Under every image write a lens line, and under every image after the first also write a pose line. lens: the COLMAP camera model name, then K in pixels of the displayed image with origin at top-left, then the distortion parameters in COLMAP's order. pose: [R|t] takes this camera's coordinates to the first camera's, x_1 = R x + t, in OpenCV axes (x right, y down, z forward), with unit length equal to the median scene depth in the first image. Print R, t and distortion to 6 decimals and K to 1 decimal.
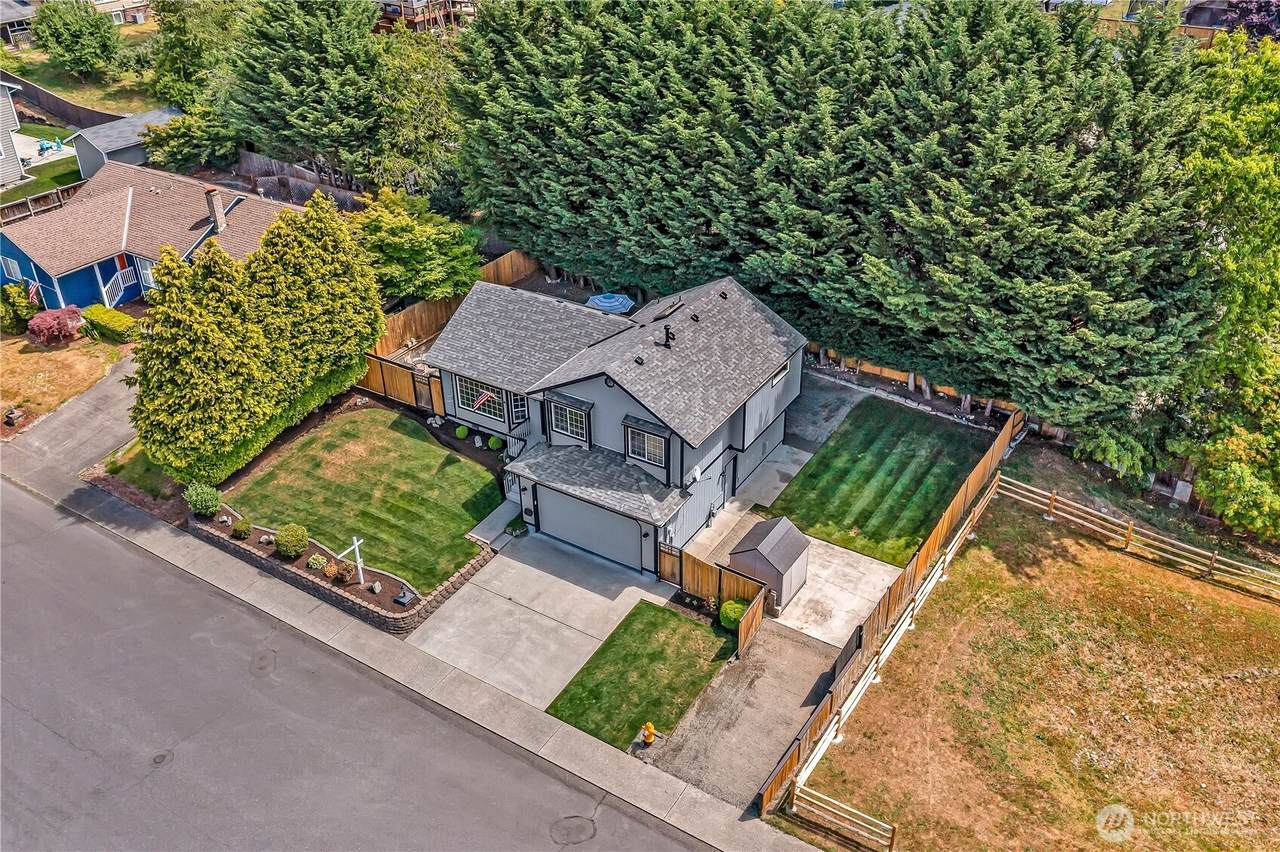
lens RADIAL K [[1072.6, 0, 620.7], [0, 1072.6, 427.7], [0, 0, 1]] dist [0.008547, 0.018396]
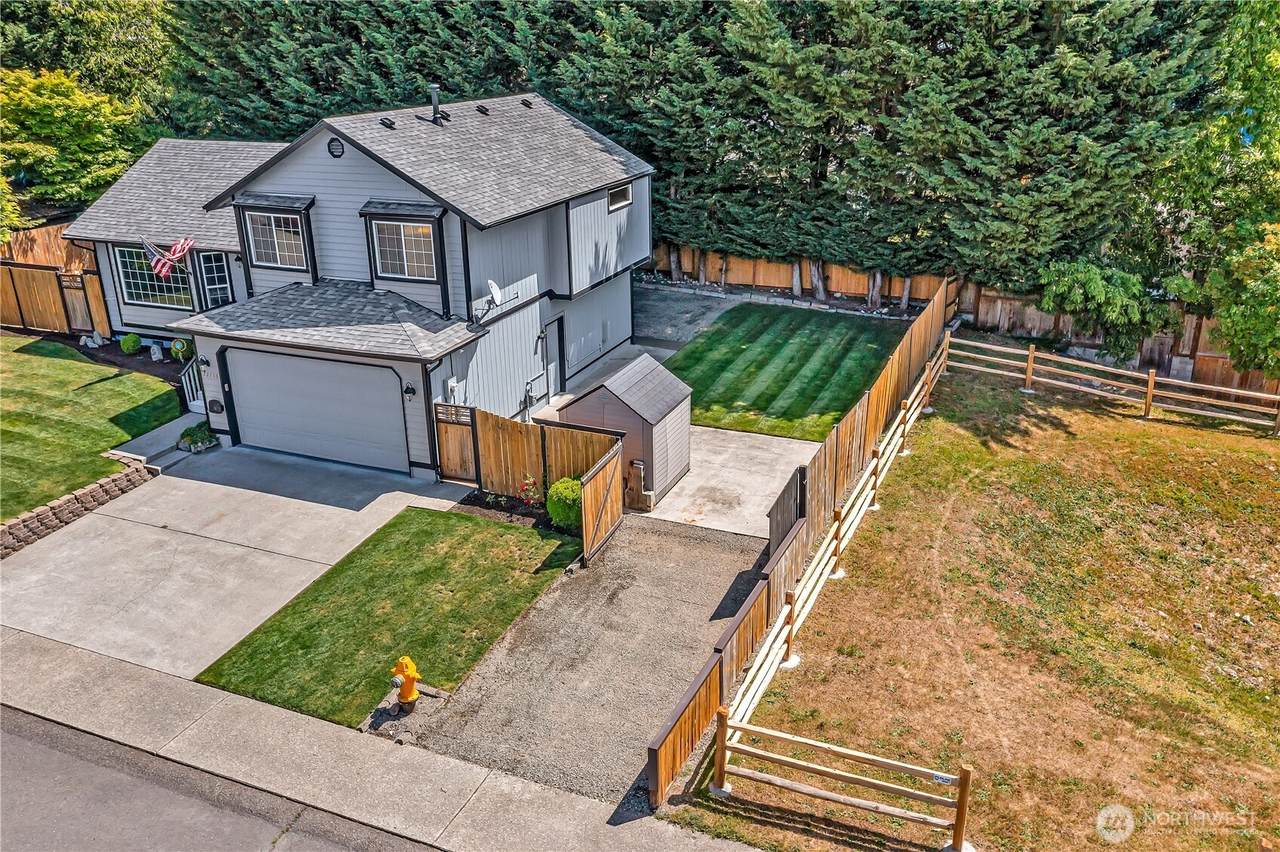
lens RADIAL K [[1072.6, 0, 620.7], [0, 1072.6, 427.7], [0, 0, 1]] dist [0.008547, 0.018396]
pose [[0.986420, -0.058417, 0.153500, 0.046262], [0.082582, 0.984282, -0.156104, 0.221853], [-0.141968, 0.166660, 0.975740, 0.439220]]
